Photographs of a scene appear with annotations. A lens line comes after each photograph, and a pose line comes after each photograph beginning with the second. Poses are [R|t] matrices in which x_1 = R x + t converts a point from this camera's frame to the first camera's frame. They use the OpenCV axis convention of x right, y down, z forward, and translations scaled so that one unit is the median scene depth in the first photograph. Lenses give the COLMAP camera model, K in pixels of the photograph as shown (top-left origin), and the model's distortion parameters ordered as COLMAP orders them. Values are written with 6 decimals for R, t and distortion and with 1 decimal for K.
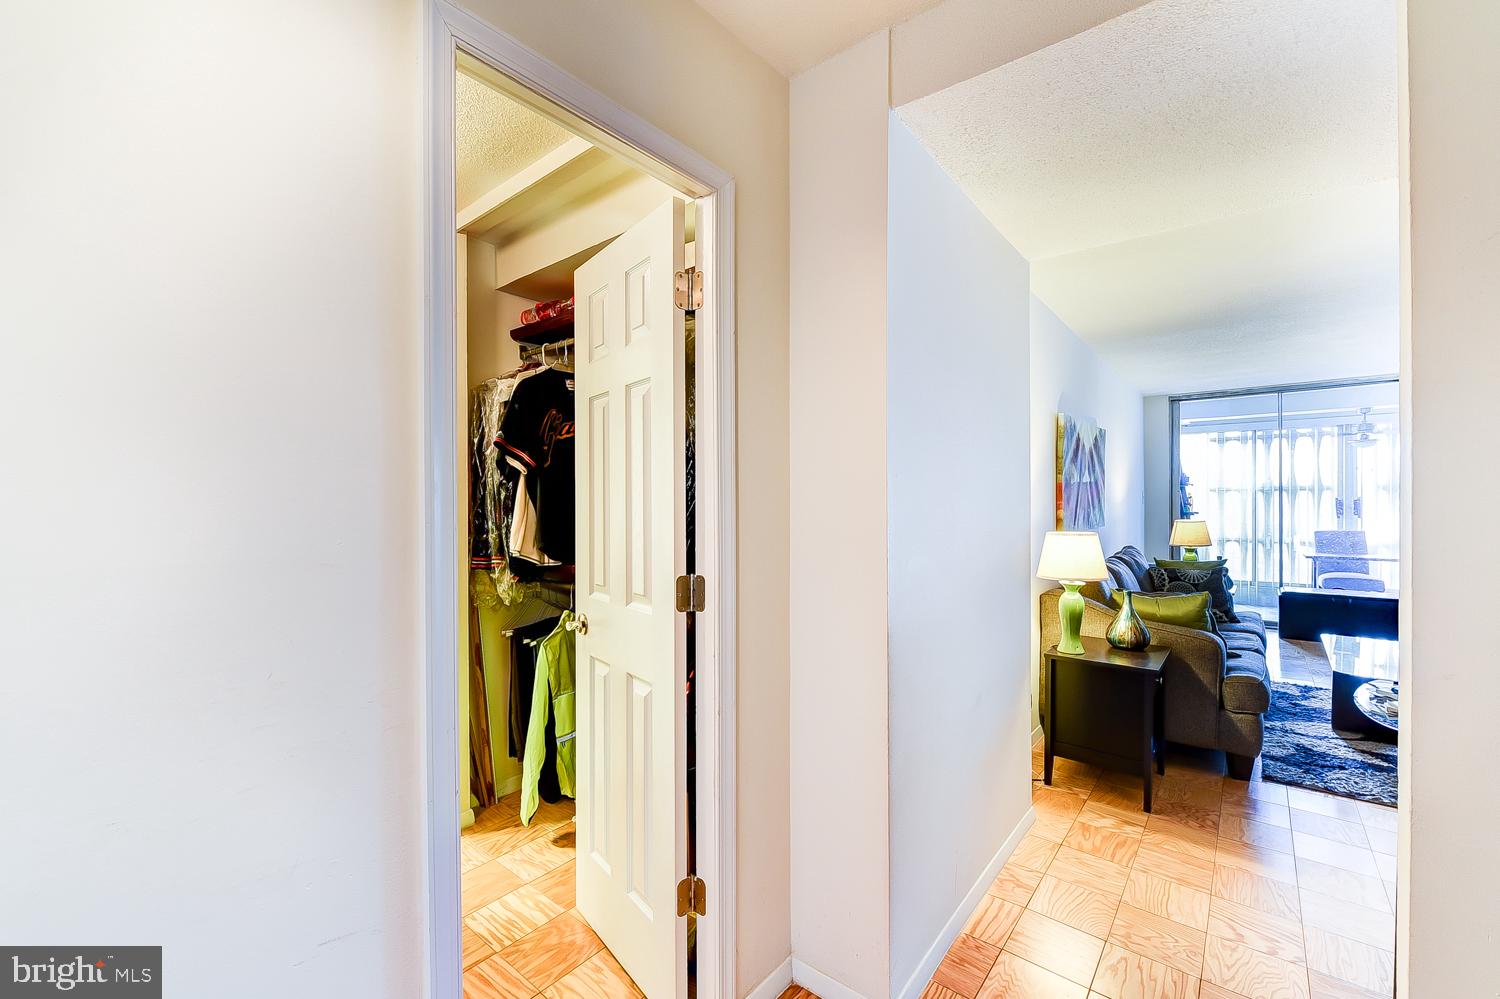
lens RADIAL K [[612.3, 0, 765.1], [0, 612.3, 500.6], [0, 0, 1]] dist [-0.006847, -0.000668]
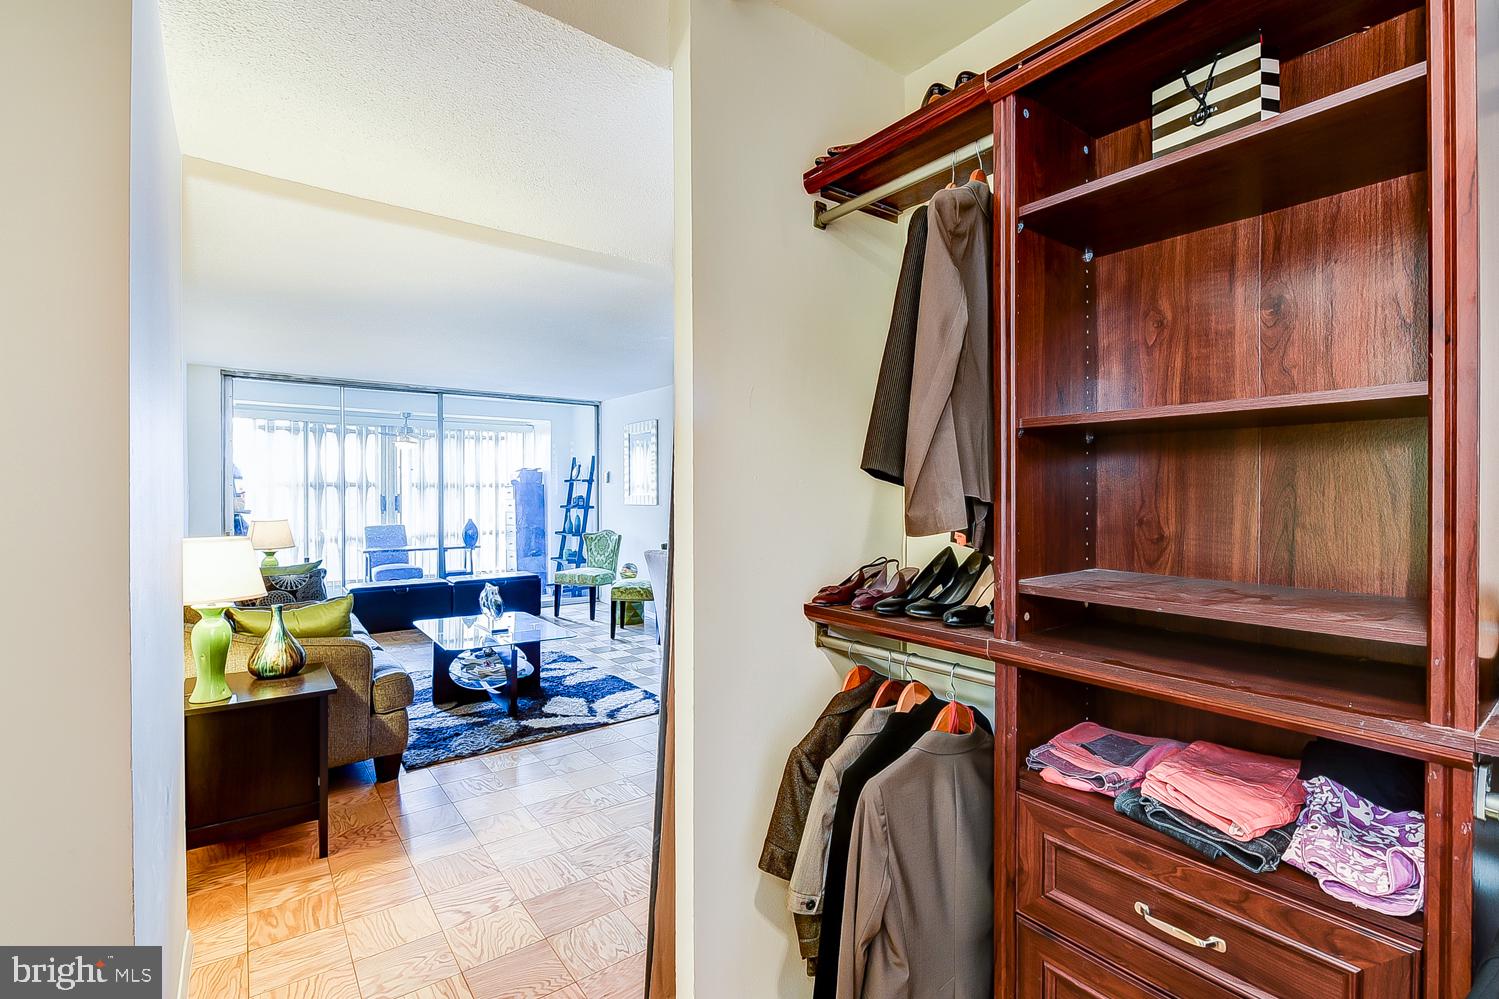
lens RADIAL K [[683.7, 0, 788.1], [0, 683.7, 494.9], [0, 0, 1]] dist [-0.003673, 0.000065]
pose [[0.217464, 0.003208, 0.976063, -0.133840], [0.000482, 0.999994, -0.003394, 0.001532], [-0.976068, 0.001209, 0.217461, 0.113937]]
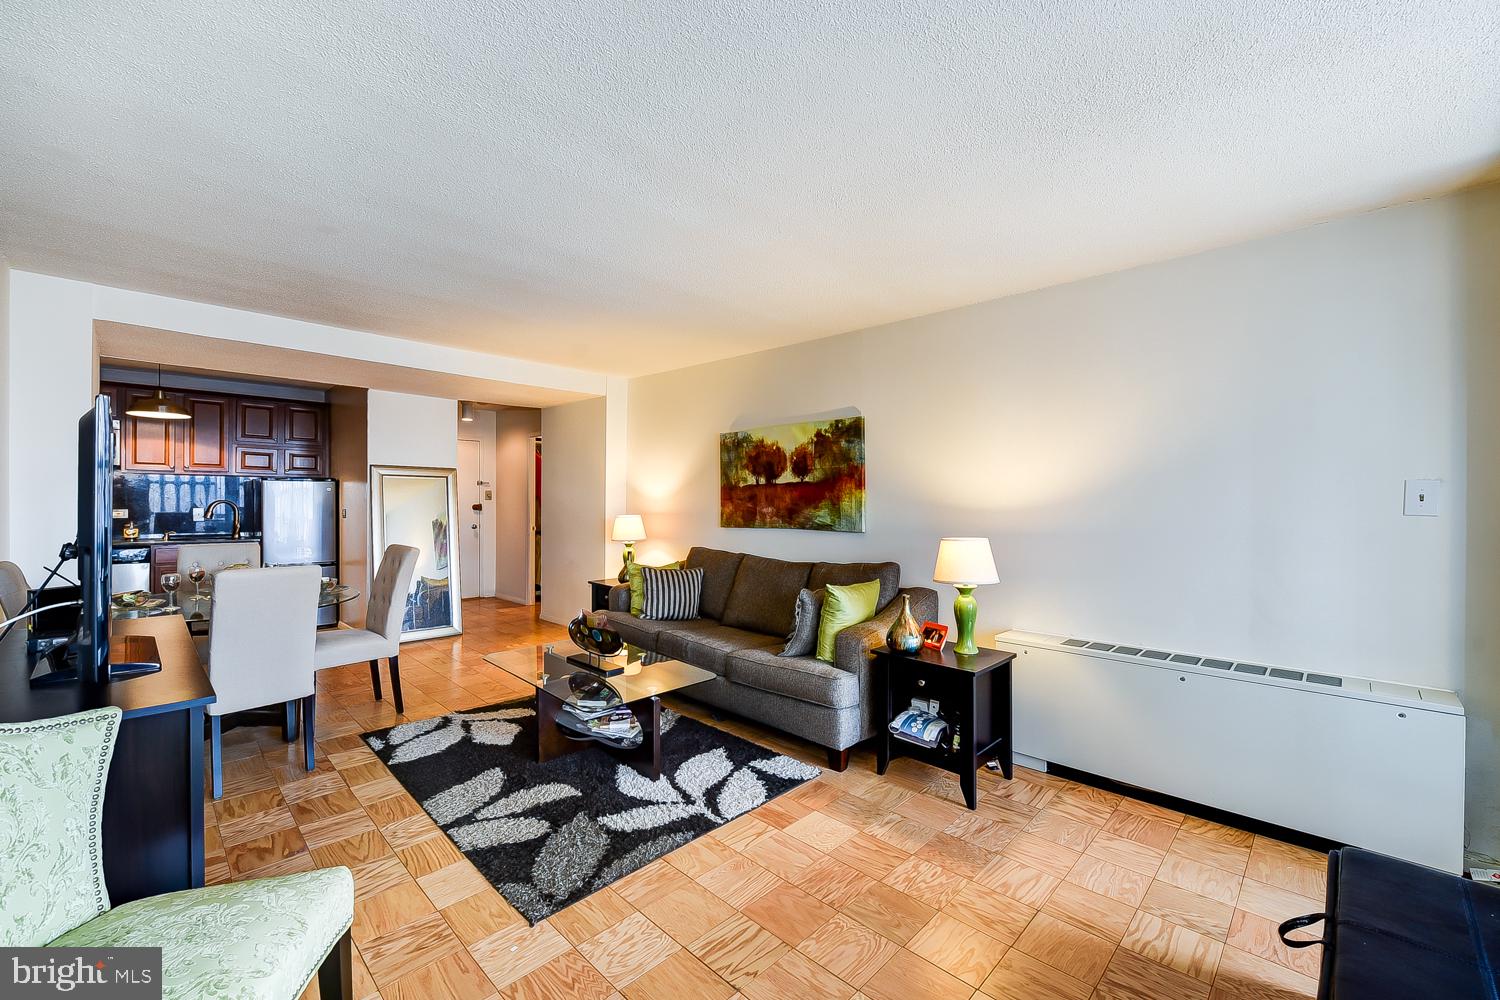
lens RADIAL K [[612.3, 0, 748.8], [0, 612.3, 501.4], [0, 0, 1]] dist [-0.006847, -0.000668]
pose [[-0.114764, 0.008613, -0.993355, 1.991656], [-0.005367, 0.999942, 0.009291, -0.012038], [0.993378, 0.006398, -0.114711, 1.336379]]
